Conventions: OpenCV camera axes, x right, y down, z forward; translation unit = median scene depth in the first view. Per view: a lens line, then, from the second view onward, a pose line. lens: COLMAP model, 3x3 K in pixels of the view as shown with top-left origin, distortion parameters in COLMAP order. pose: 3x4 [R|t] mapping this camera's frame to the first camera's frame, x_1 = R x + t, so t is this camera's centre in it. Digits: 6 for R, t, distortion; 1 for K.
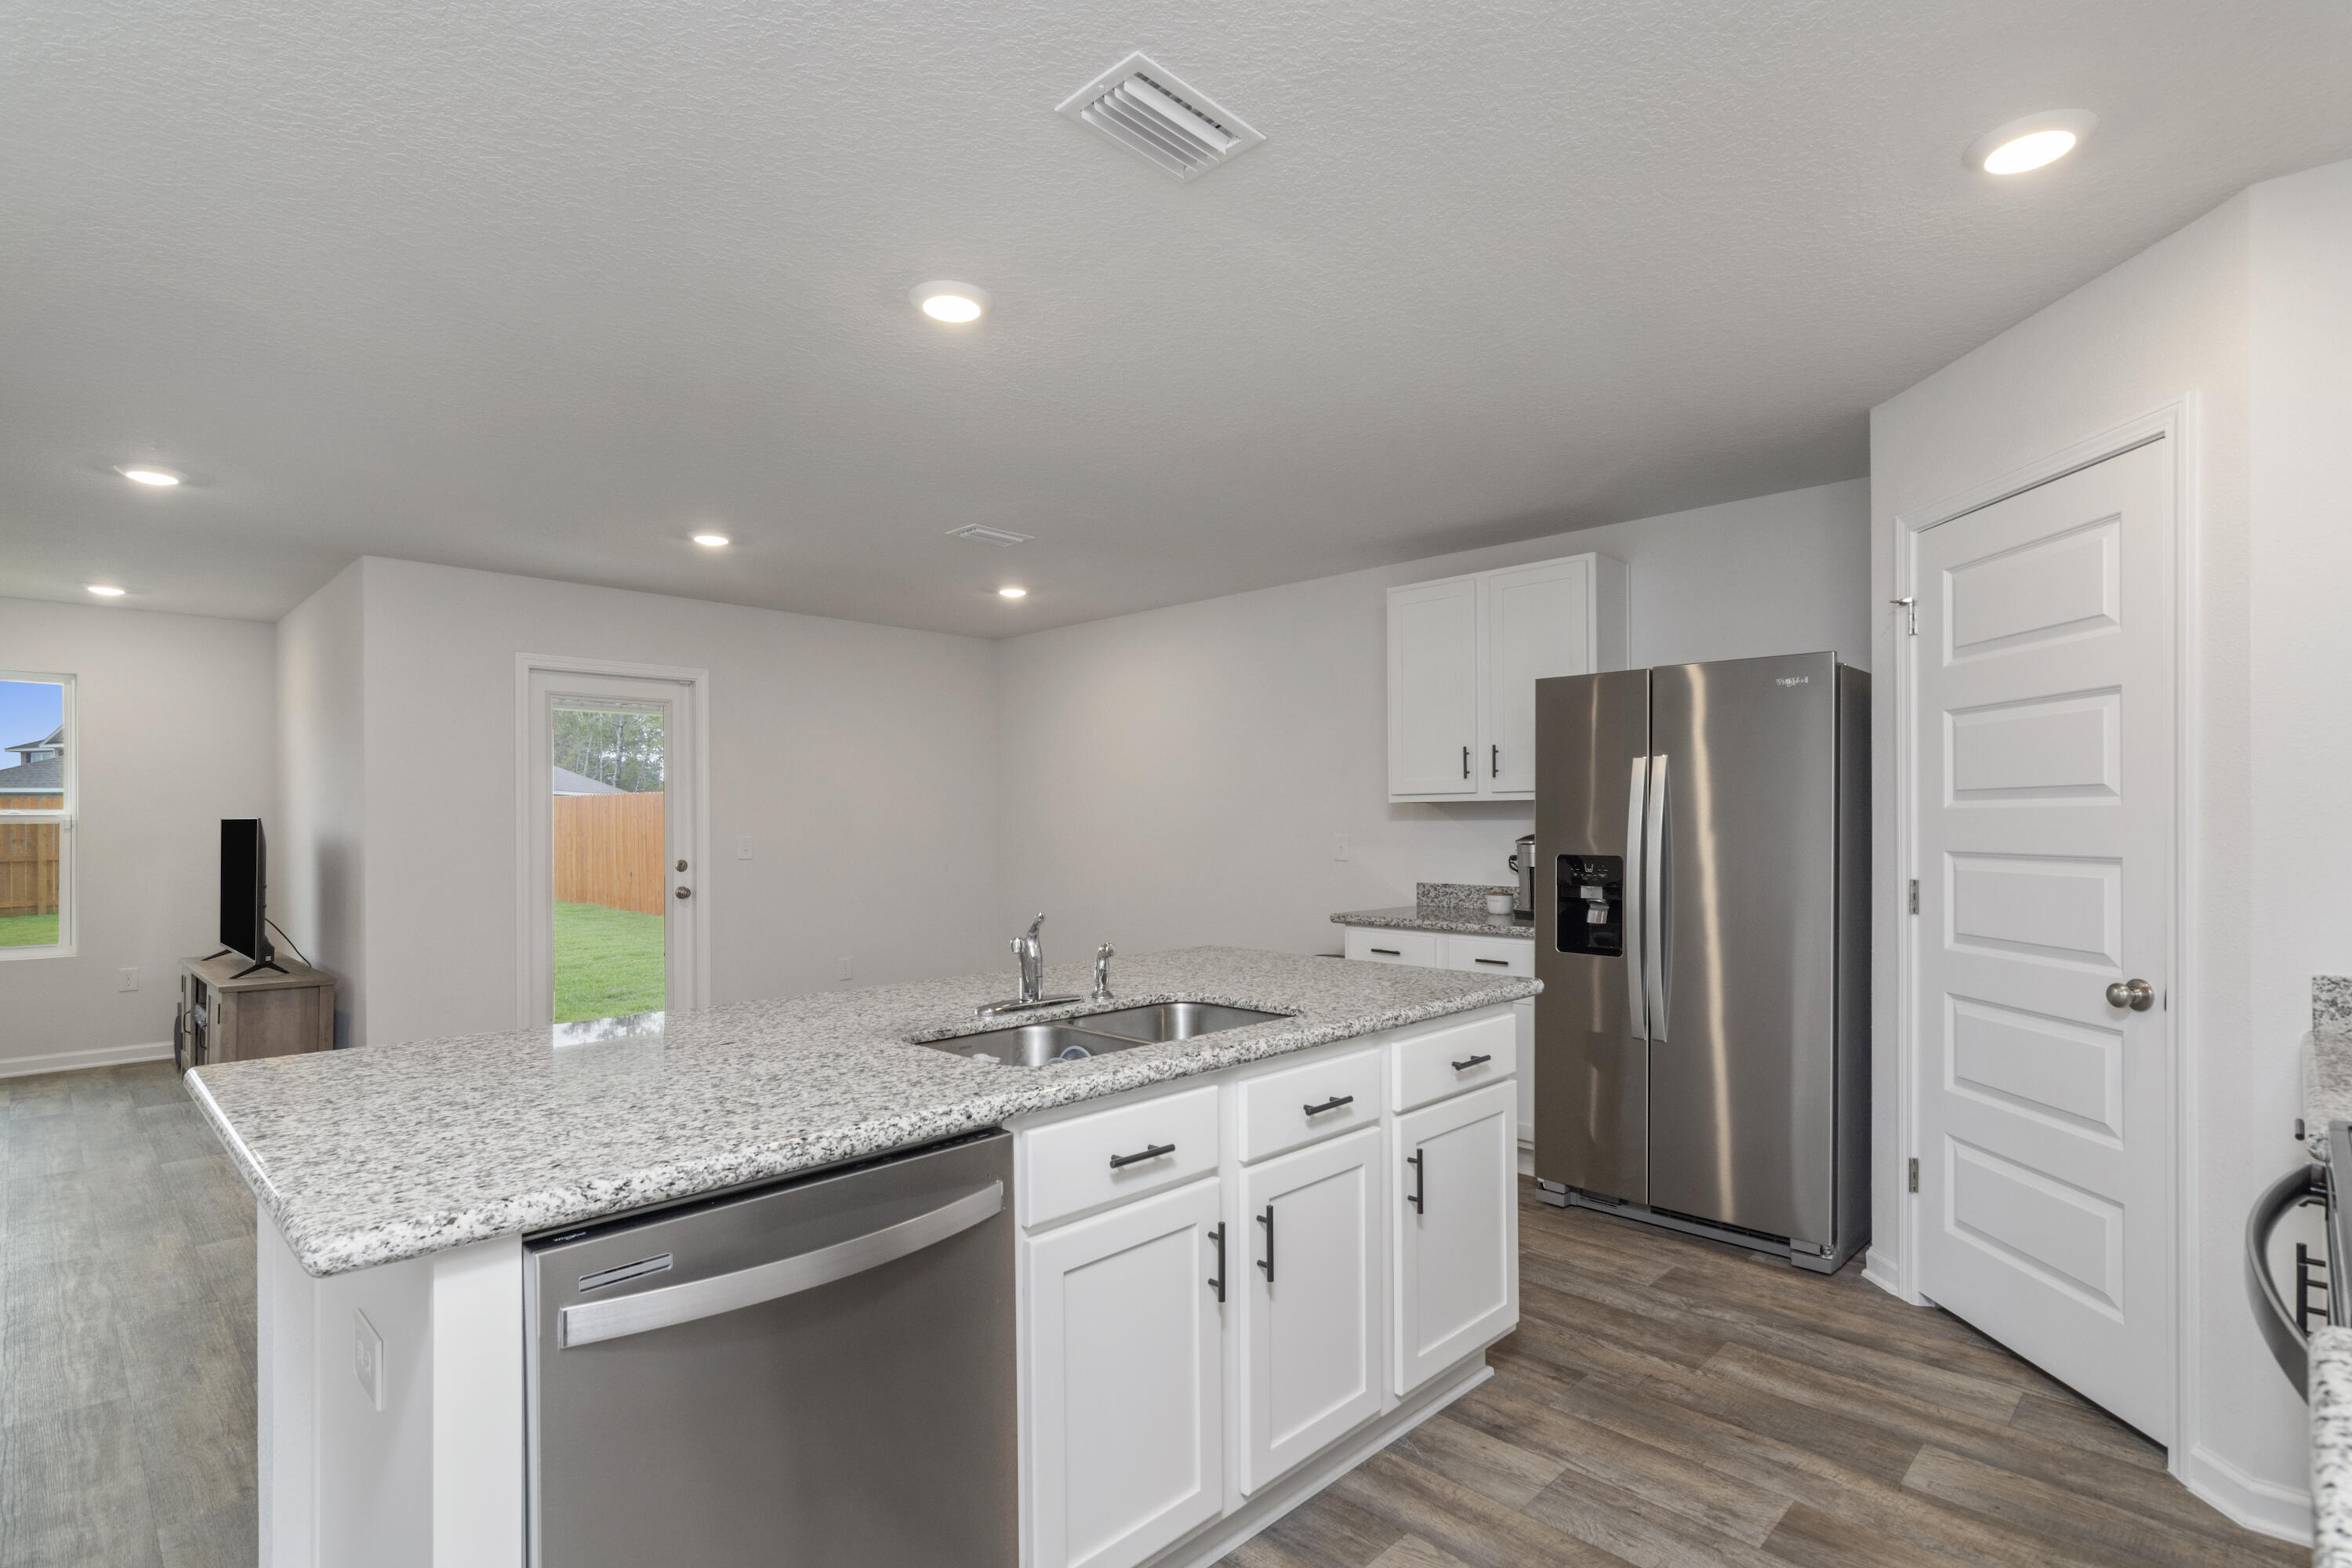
lens RADIAL K [[1114.6, 0, 1195.6], [0, 1114.6, 819.0], [0, 0, 1]] dist [-0.000631, 0.001101]
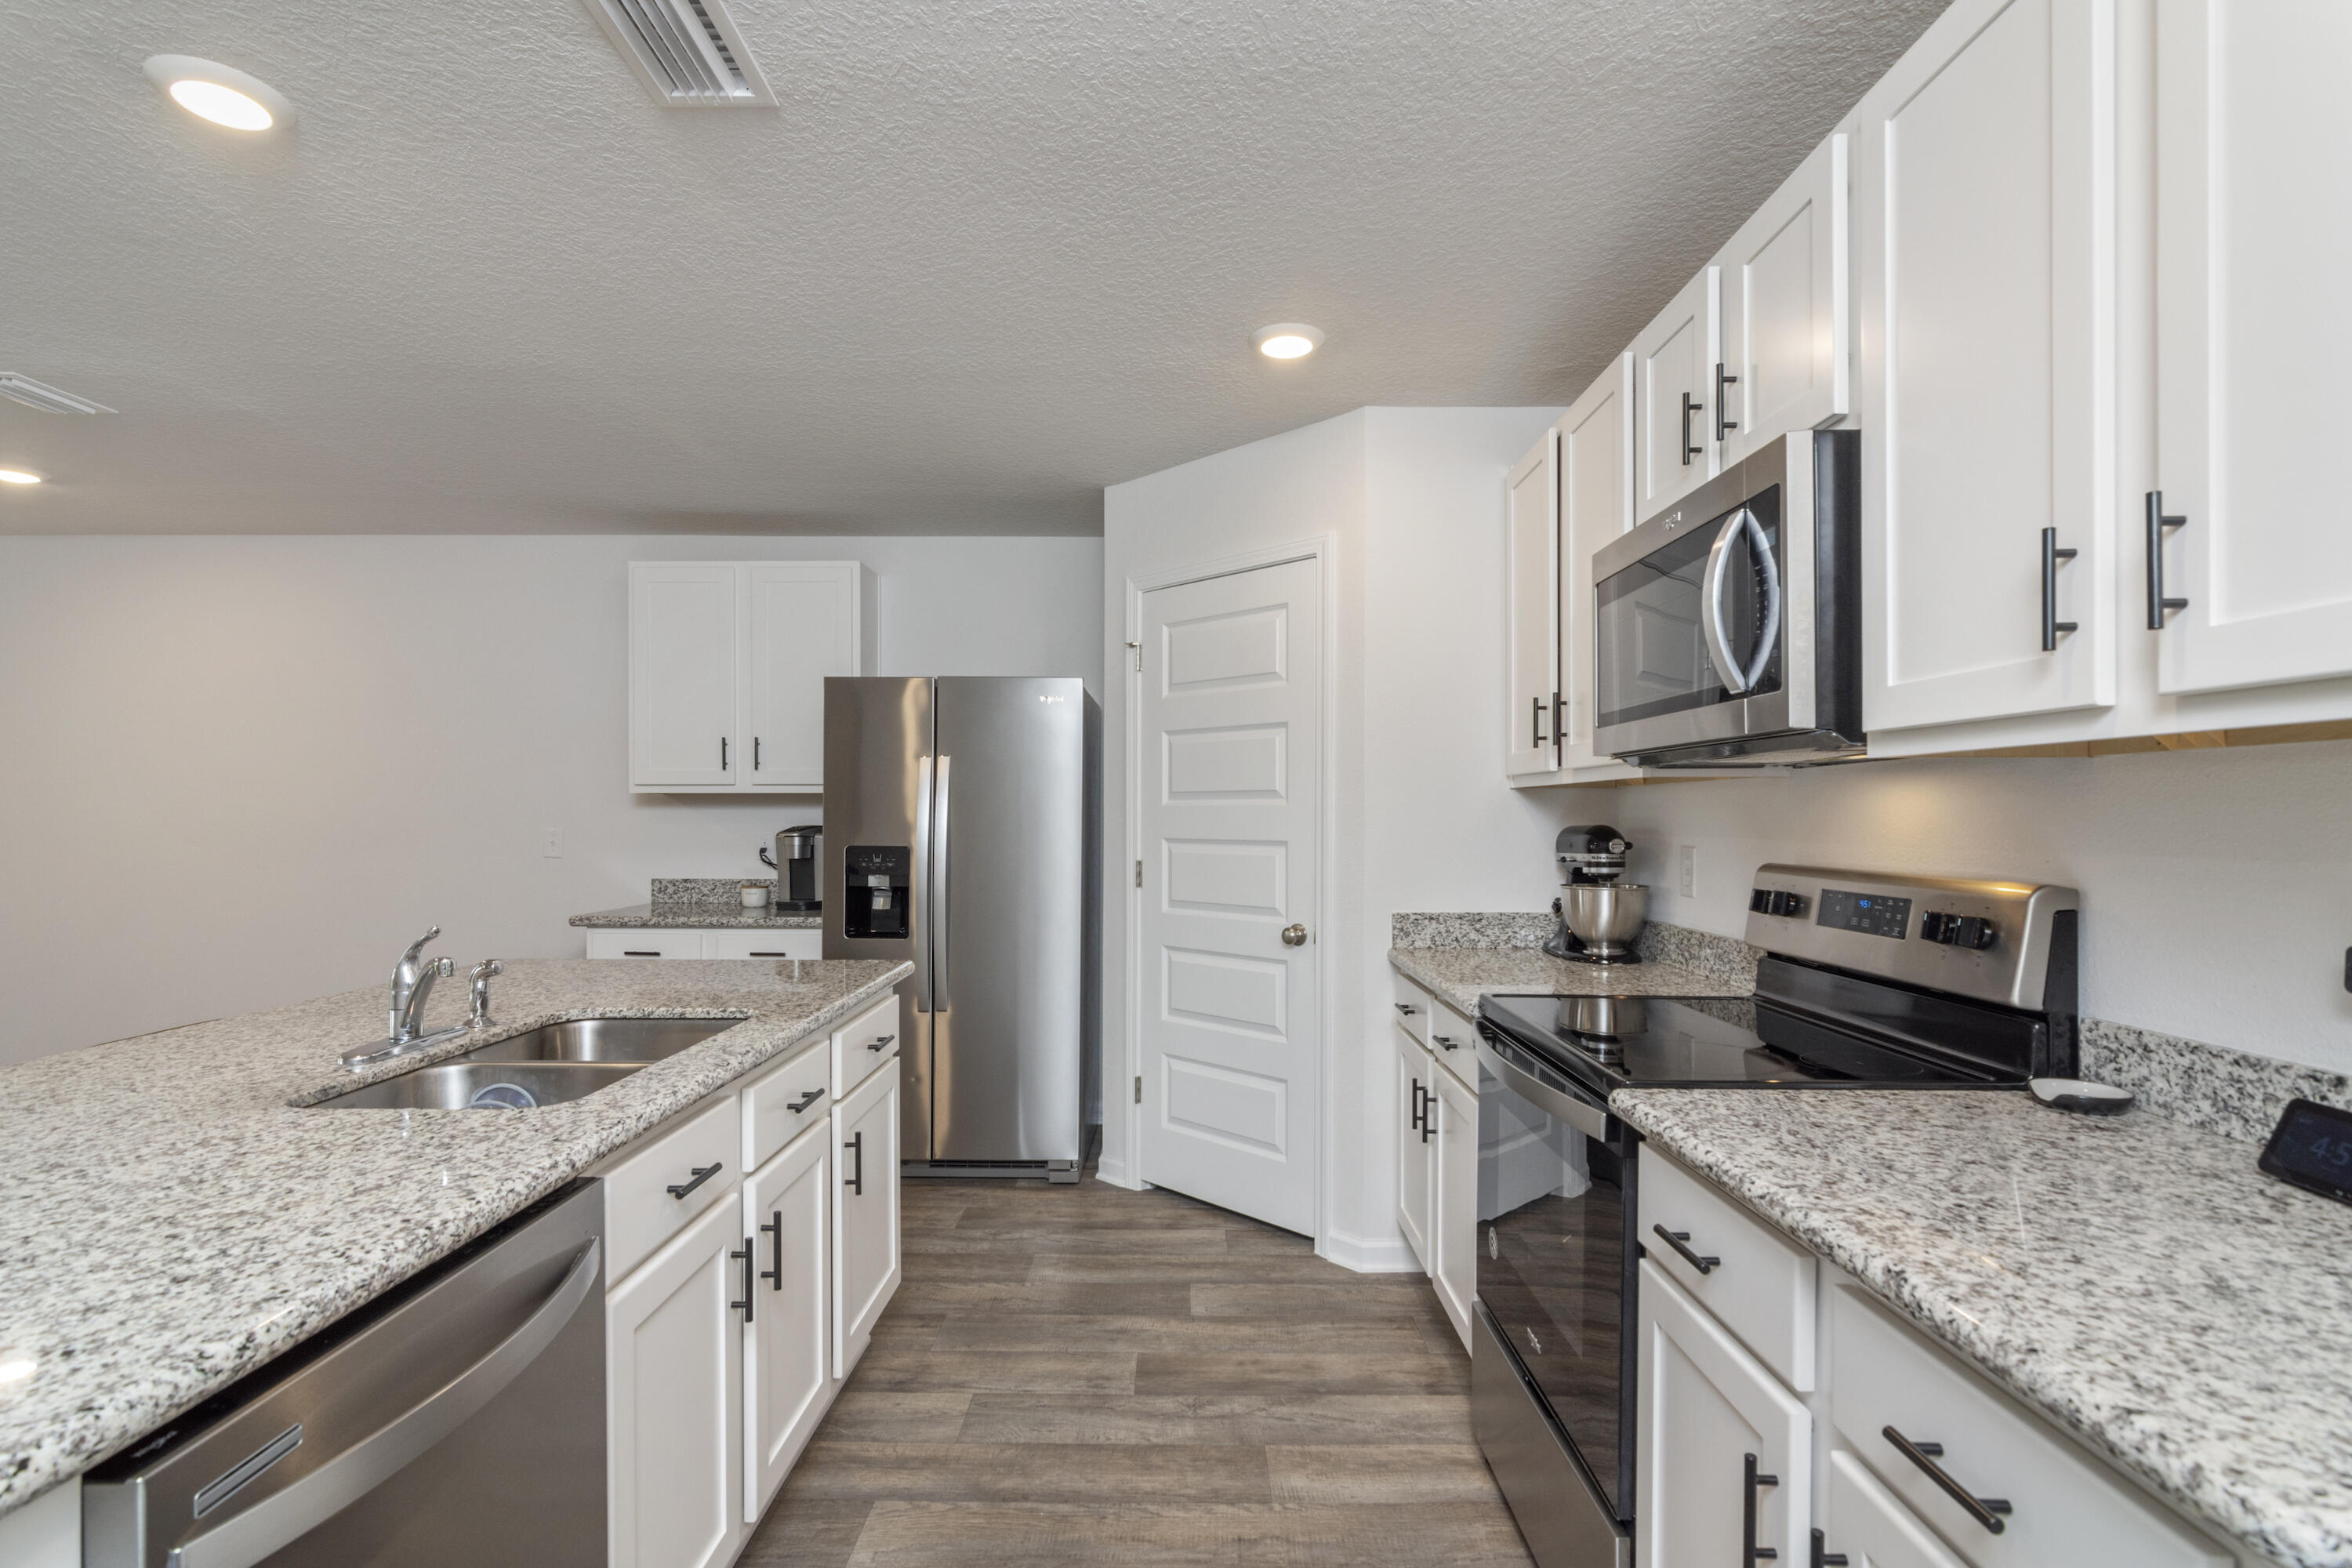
lens RADIAL K [[1114.6, 0, 1144.8], [0, 1114.6, 812.7], [0, 0, 1]] dist [-0.000631, 0.001101]
pose [[0.733763, 0.005318, 0.679385, -0.285897], [-0.005990, 0.999981, -0.001359, 0.000806], [-0.679379, -0.003072, 0.733781, 0.061613]]
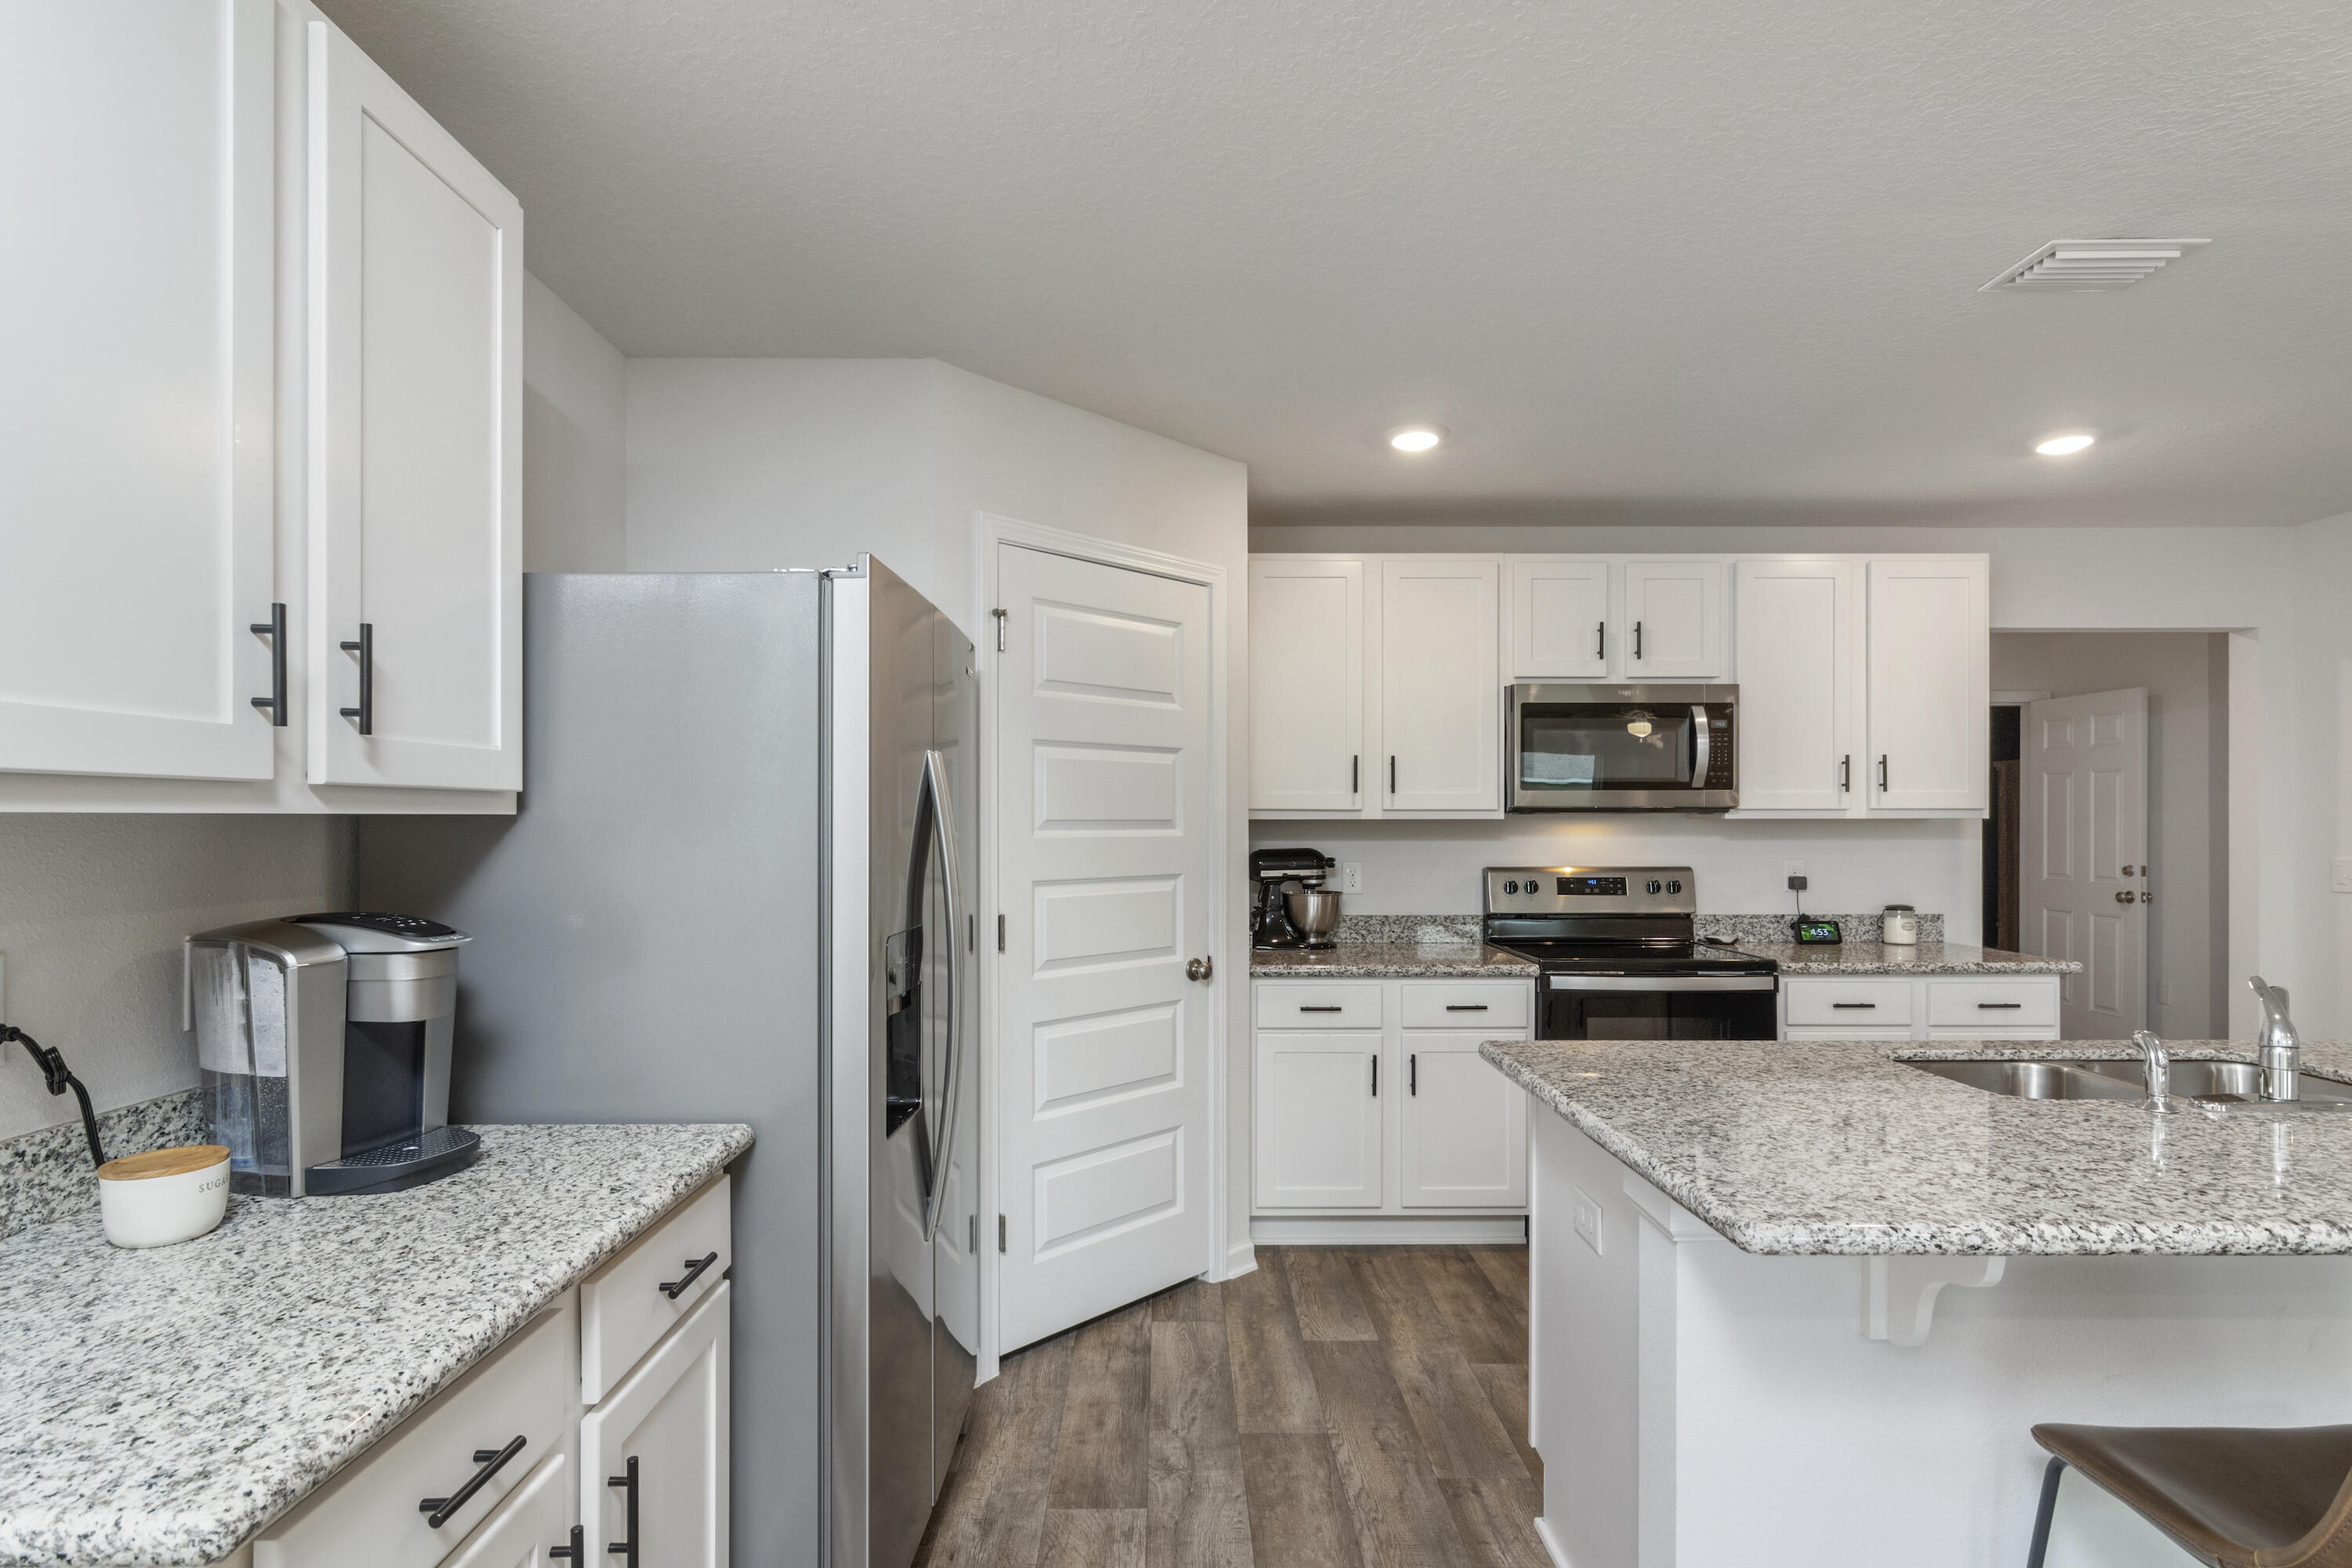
lens RADIAL K [[1114.6, 0, 1158.7], [0, 1114.6, 810.2], [0, 0, 1]] dist [-0.000631, 0.001101]
pose [[-0.667802, 0.010035, 0.744271, -0.176165], [-0.000268, 0.999906, -0.013722, -0.024544], [-0.744339, -0.009363, -0.667736, 1.918275]]
